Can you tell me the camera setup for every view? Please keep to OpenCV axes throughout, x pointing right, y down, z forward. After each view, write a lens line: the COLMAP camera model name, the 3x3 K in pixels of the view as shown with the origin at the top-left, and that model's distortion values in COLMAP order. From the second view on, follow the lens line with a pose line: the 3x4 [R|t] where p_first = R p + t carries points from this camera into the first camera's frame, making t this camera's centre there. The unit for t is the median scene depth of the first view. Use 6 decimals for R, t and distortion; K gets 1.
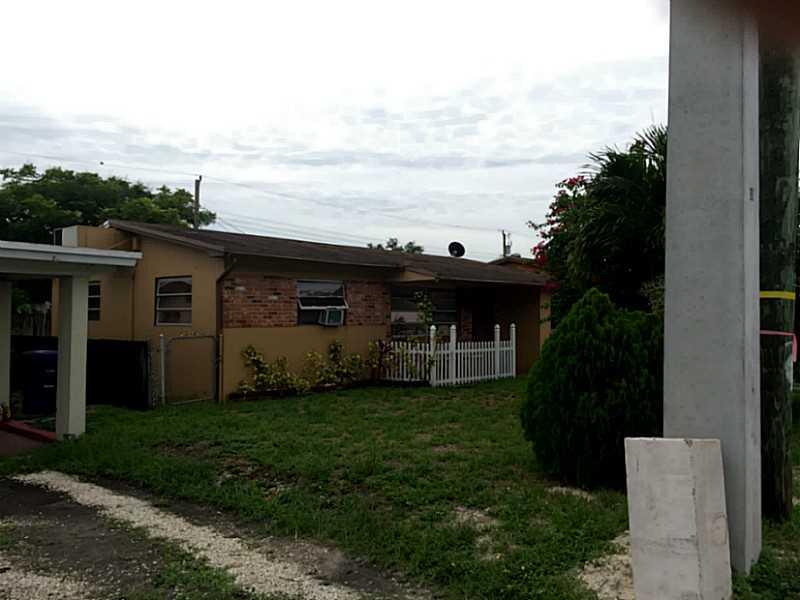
lens RADIAL K [[701.5, 0, 396.0], [0, 701.5, 298.1], [0, 0, 1]] dist [0.050694, -0.093789]
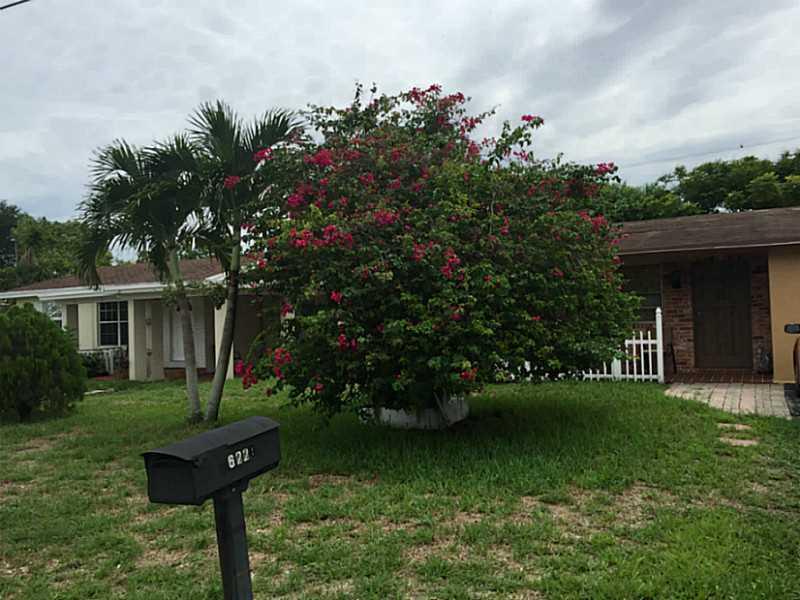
lens RADIAL K [[701.5, 0, 396.0], [0, 701.5, 298.1], [0, 0, 1]] dist [0.050694, -0.093789]
pose [[0.253444, -0.035378, -0.966703, 0.910555], [0.057580, 0.998111, -0.021431, 0.028913], [0.965635, -0.050231, 0.255003, 0.605563]]
